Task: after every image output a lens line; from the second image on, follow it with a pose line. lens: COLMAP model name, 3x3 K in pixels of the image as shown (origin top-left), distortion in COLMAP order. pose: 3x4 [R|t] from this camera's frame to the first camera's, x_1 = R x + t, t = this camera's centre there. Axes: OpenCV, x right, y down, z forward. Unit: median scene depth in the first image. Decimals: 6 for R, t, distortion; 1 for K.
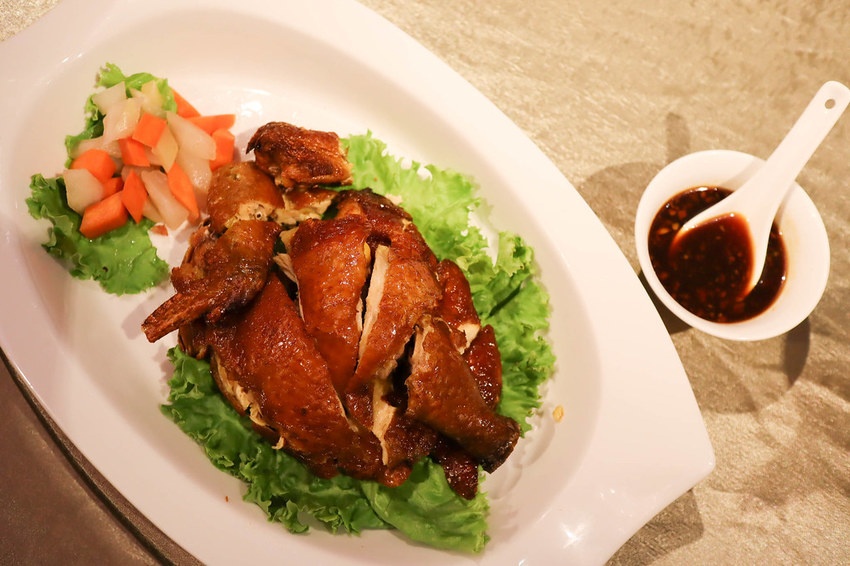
lens RADIAL K [[852.3, 0, 425.0], [0, 852.3, 283.0], [0, 0, 1]] dist [0.004506, 0.027007]
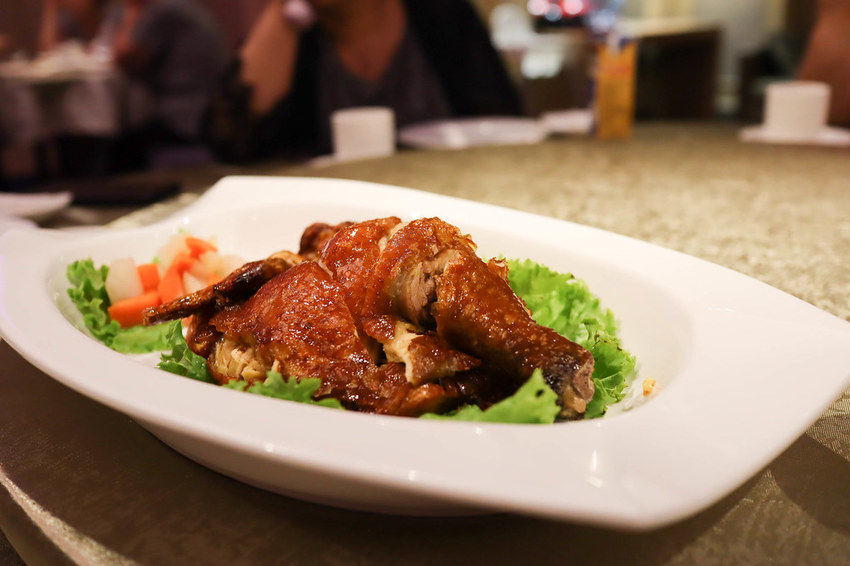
lens RADIAL K [[852.3, 0, 425.0], [0, 852.3, 283.0], [0, 0, 1]] dist [0.004506, 0.027007]
pose [[0.991904, -0.099815, -0.078511, 0.032220], [-0.009609, 0.557475, -0.830138, 0.769200], [0.126628, 0.824172, 0.552002, 0.524833]]
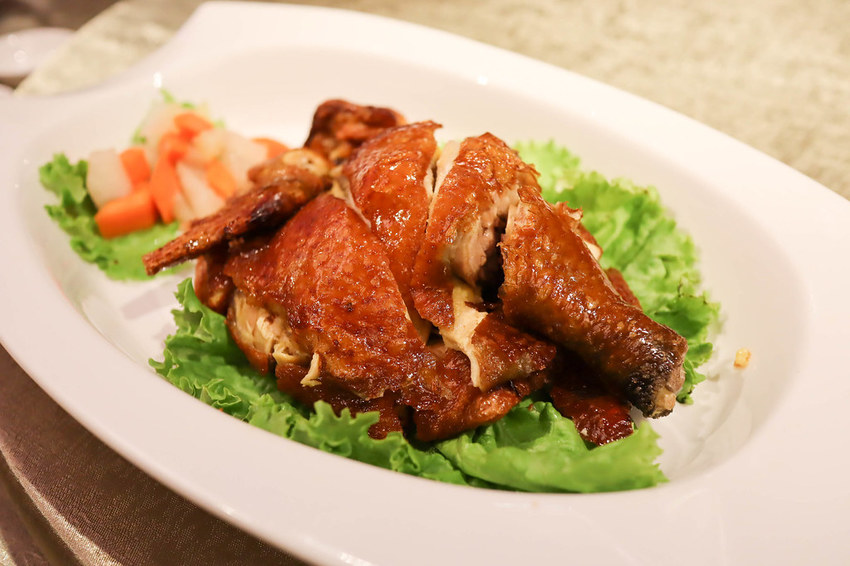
lens RADIAL K [[852.3, 0, 425.0], [0, 852.3, 283.0], [0, 0, 1]] dist [0.004506, 0.027007]
pose [[0.992211, -0.089992, -0.086129, -0.023304], [0.021160, 0.803147, -0.595405, 0.521106], [0.122756, 0.588945, 0.798796, 0.447433]]
